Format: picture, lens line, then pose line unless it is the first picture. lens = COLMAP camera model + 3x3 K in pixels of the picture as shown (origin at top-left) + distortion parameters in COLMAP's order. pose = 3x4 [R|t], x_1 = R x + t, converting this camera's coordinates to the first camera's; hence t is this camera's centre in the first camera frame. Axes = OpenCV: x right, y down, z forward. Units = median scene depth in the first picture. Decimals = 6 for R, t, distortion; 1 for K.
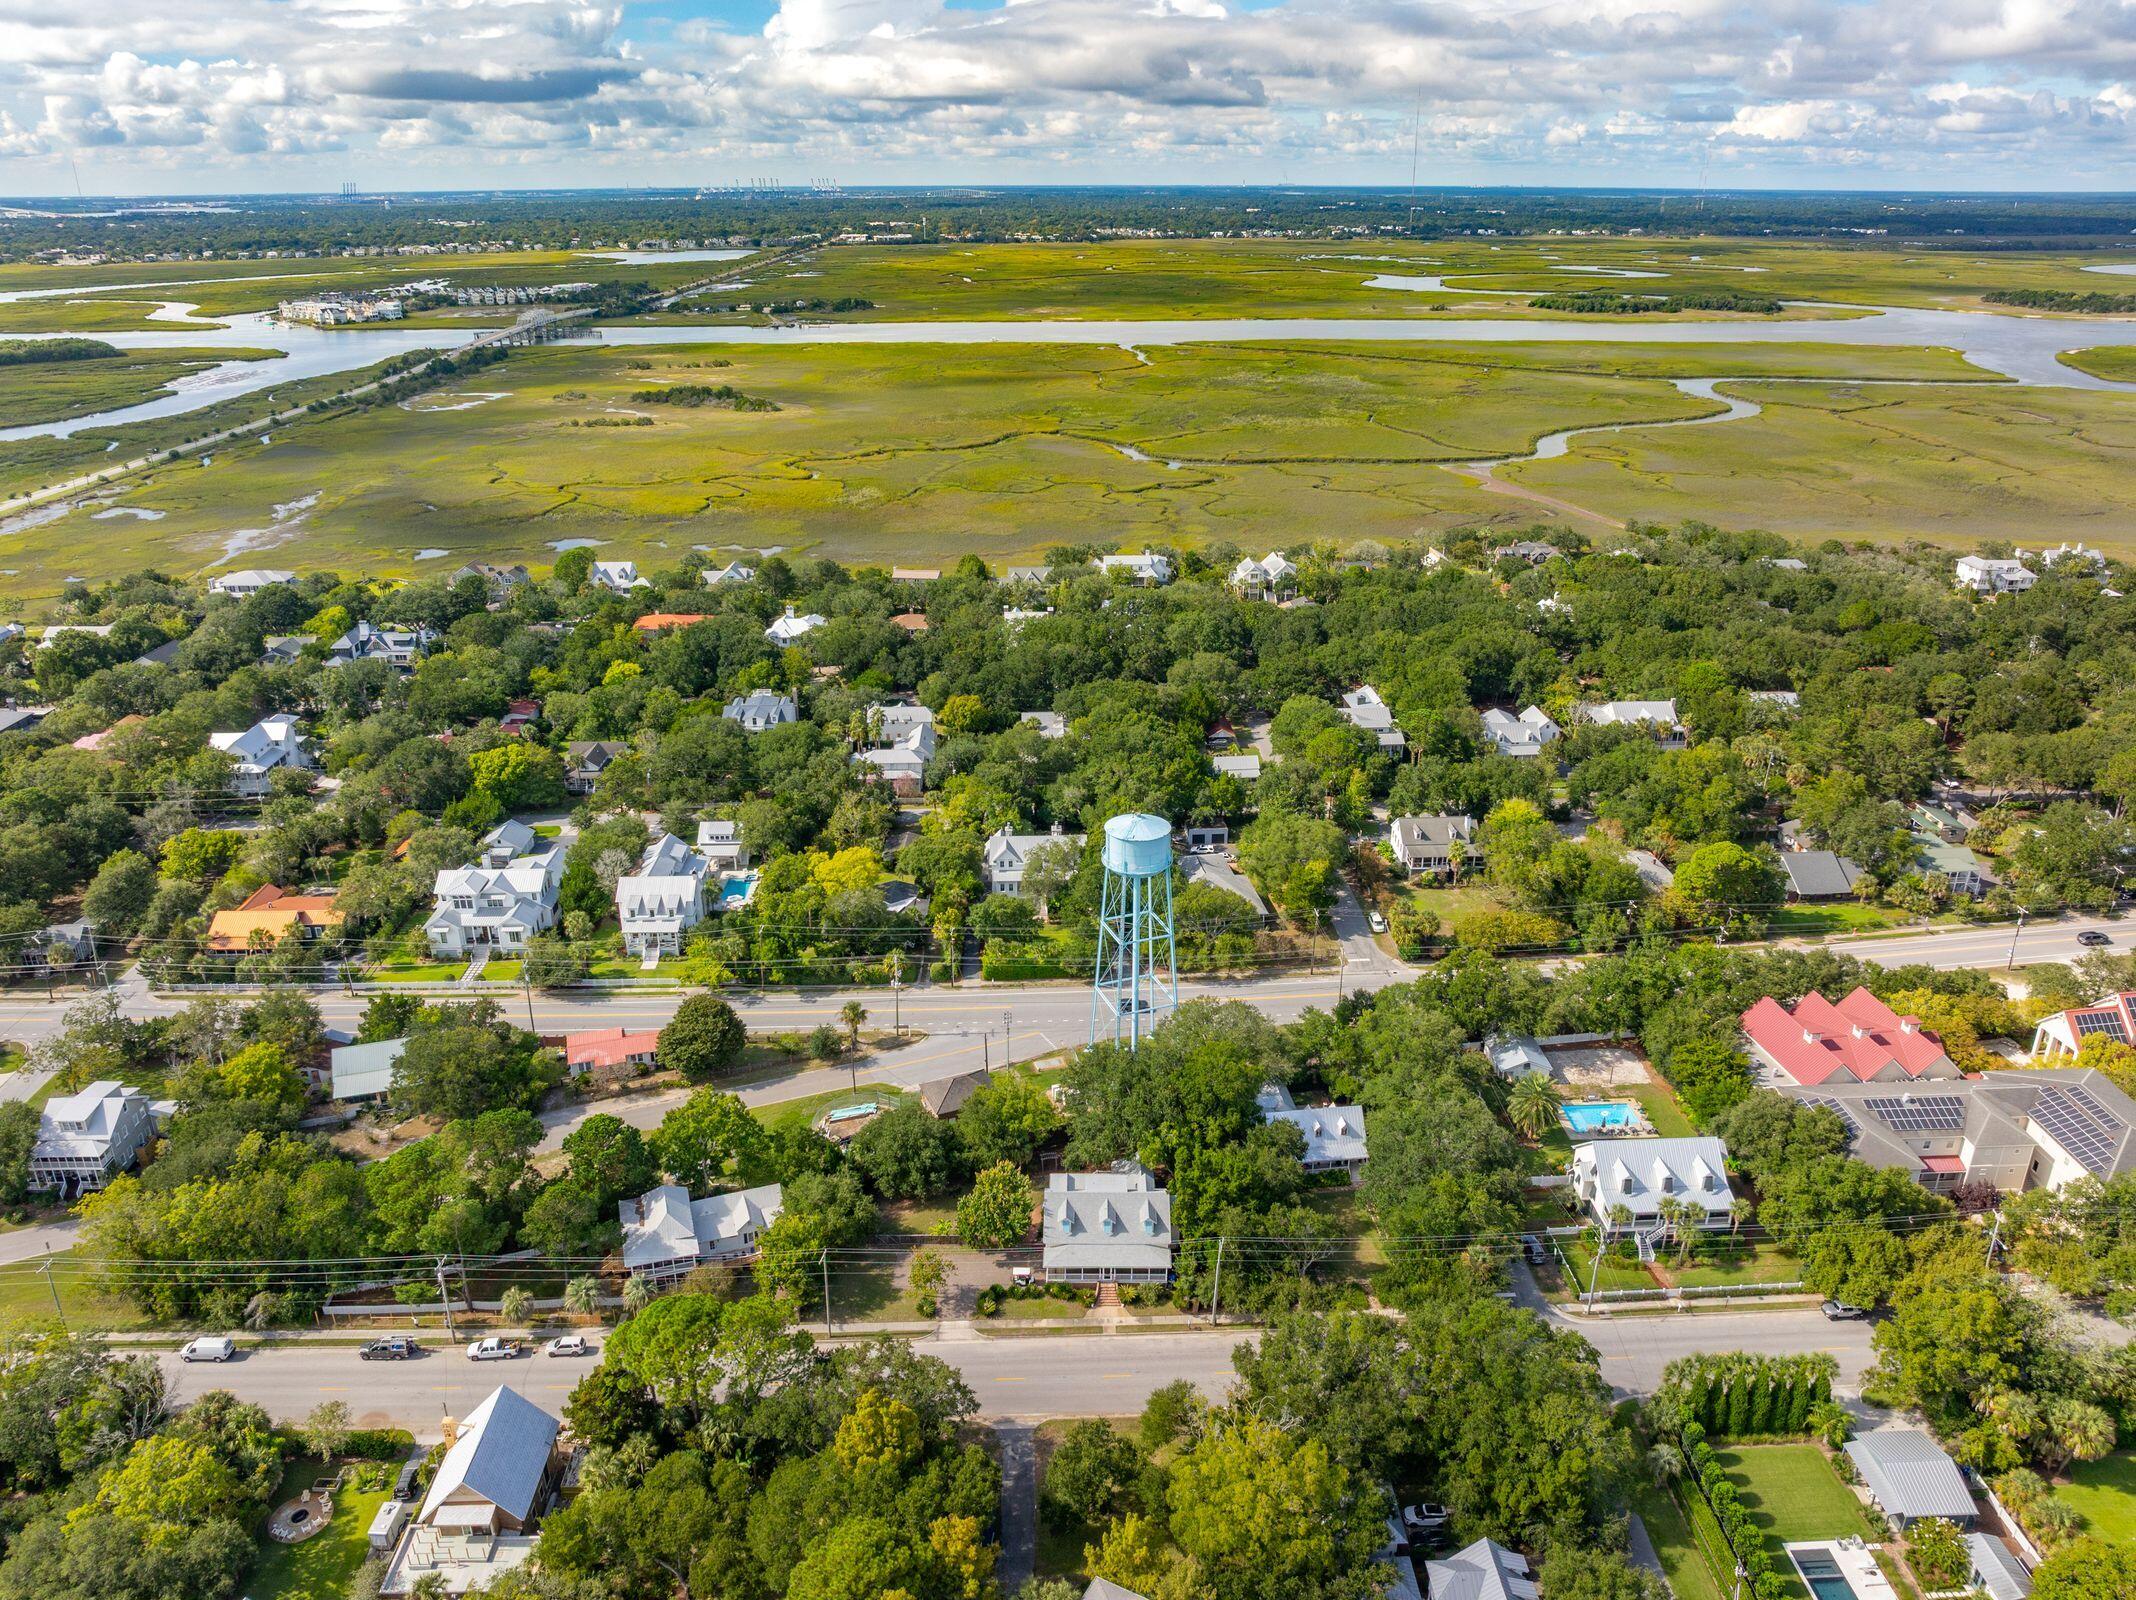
lens RADIAL K [[1434.1, 0, 1068.0], [0, 1434.1, 800.0], [0, 0, 1]] dist [-0.005176, -0.001587]
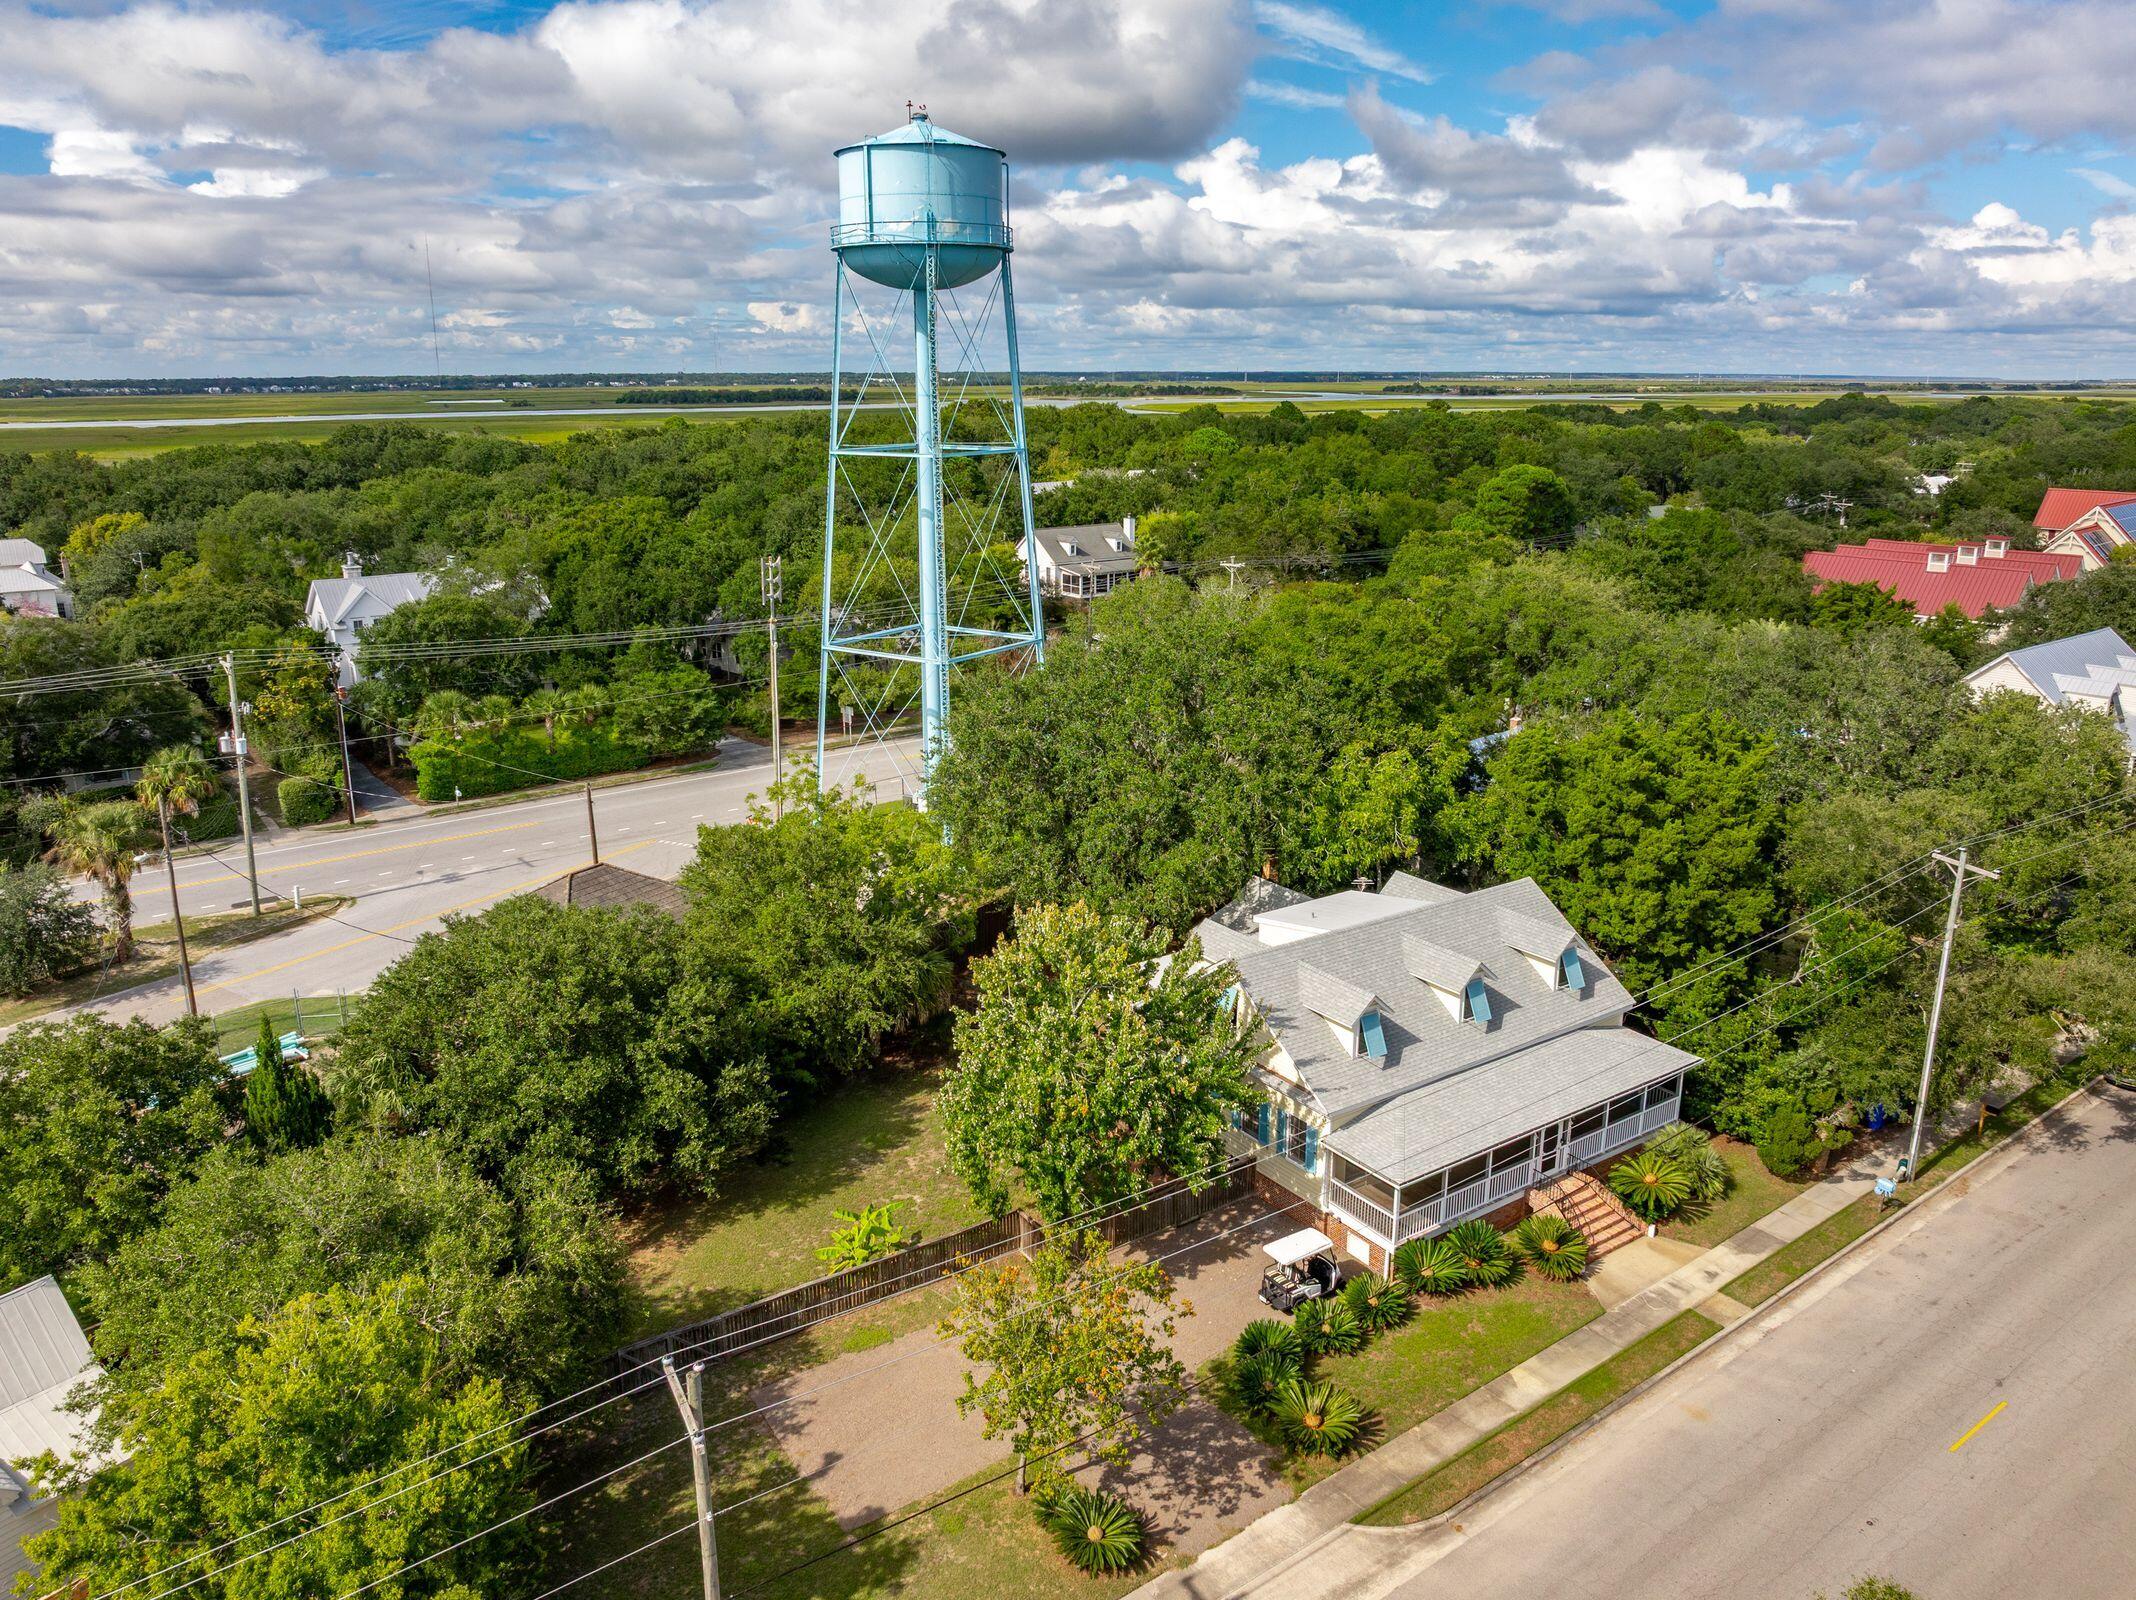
lens RADIAL K [[1490.0, 0, 1068.0], [0, 1490.0, 800.0], [0, 0, 1]] dist [-0.006265, -0.002553]
pose [[0.823817, -0.152575, 0.545937, -0.203250], [0.206859, 0.977596, -0.038936, 0.261772], [-0.527765, 0.145008, 0.836921, 0.814722]]
